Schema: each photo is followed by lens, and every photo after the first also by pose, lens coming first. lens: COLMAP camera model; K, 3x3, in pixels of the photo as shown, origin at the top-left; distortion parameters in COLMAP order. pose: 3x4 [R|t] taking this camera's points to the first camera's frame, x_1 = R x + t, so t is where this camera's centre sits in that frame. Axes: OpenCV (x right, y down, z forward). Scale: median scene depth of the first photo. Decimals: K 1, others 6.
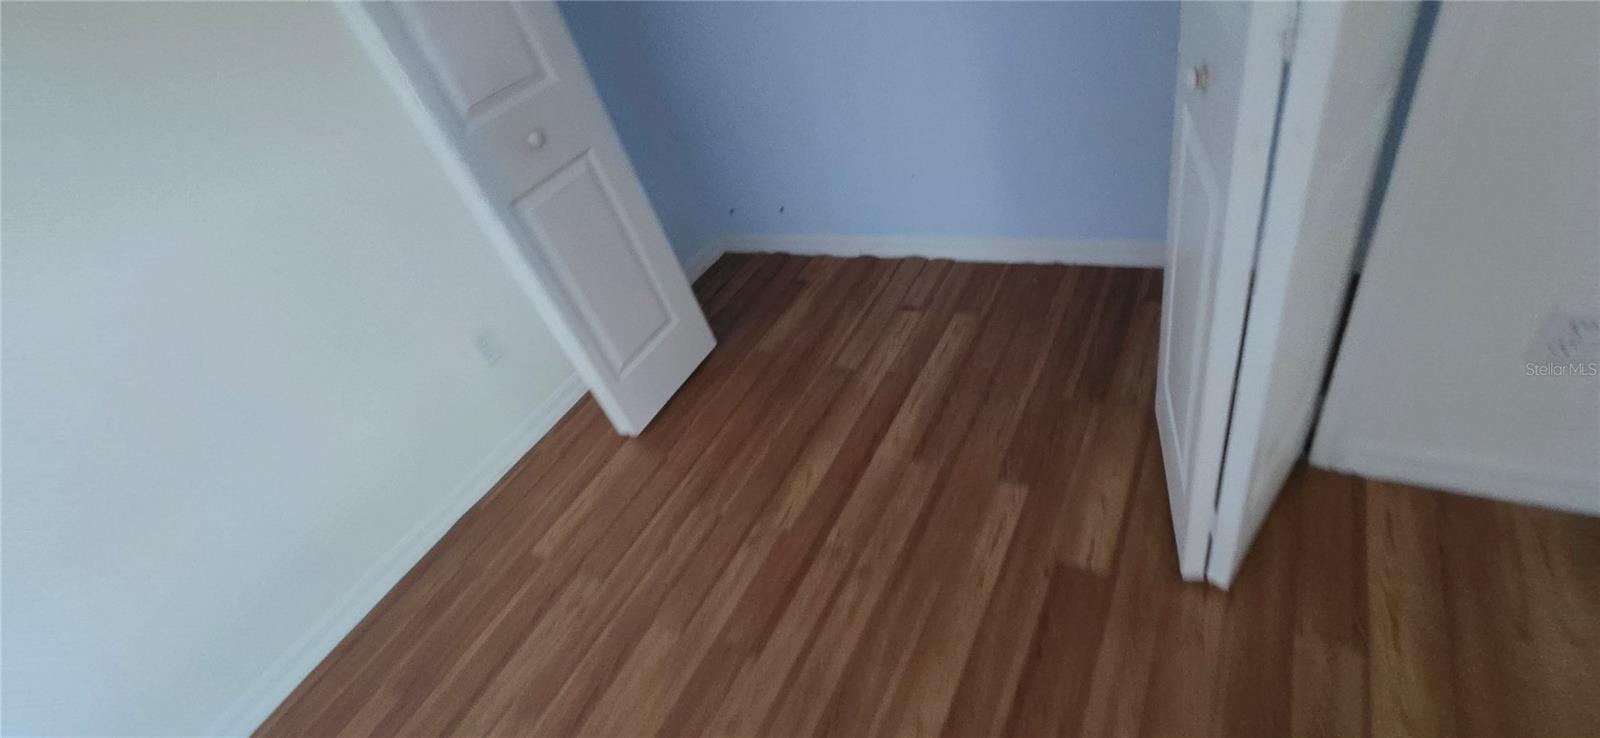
lens RADIAL K [[652.1, 0, 799.7], [0, 652.1, 362.4], [0, 0, 1]] dist [-0.002715, 0.000291]
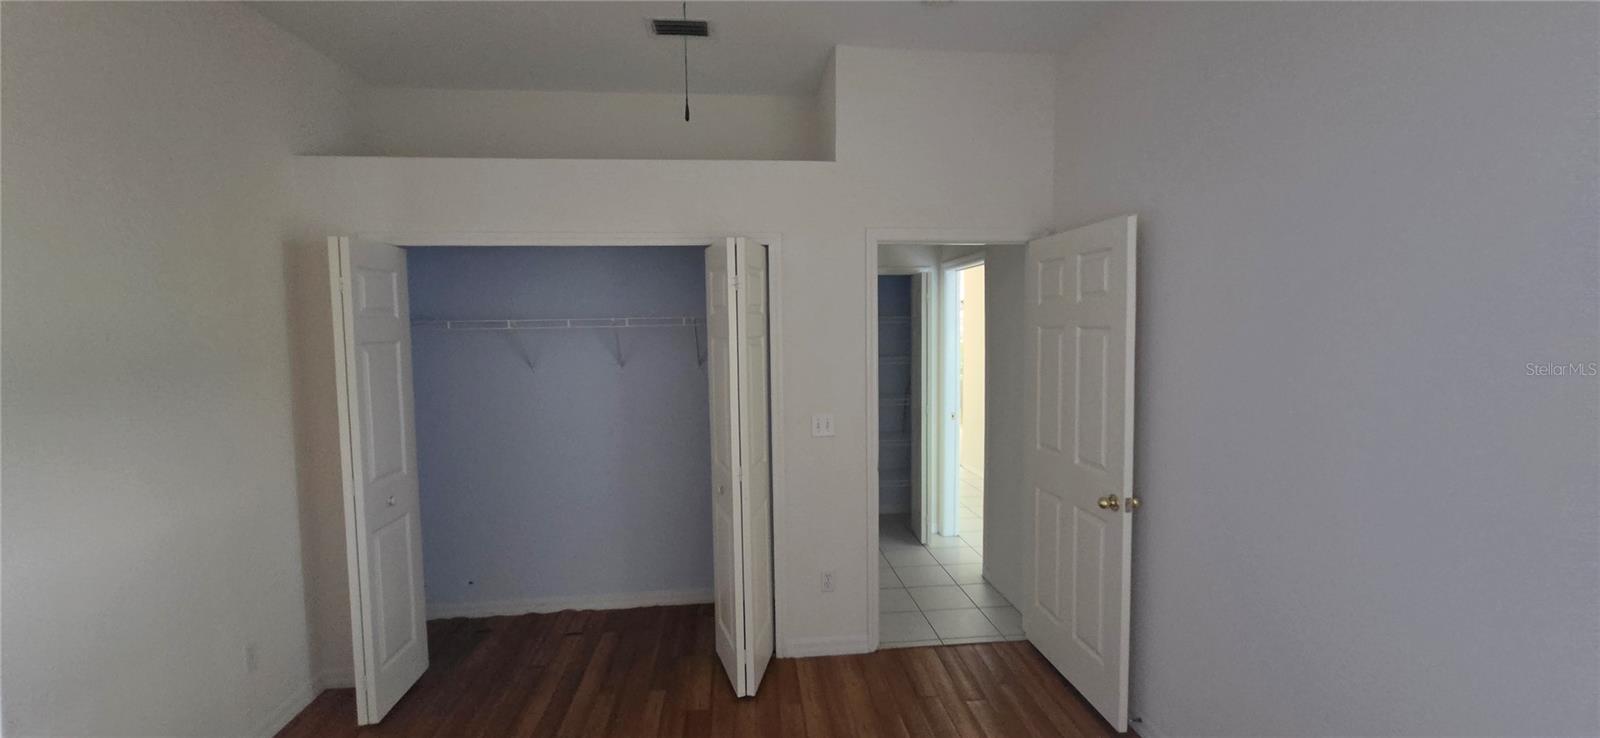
lens RADIAL K [[652.1, 0, 800.5], [0, 652.1, 369.8], [0, 0, 1]] dist [-0.002715, 0.000291]
pose [[0.780352, 0.237426, 0.578516, -0.628144], [0.201258, 0.780546, -0.591814, 0.620991], [-0.592070, 0.578253, 0.561317, -0.807999]]
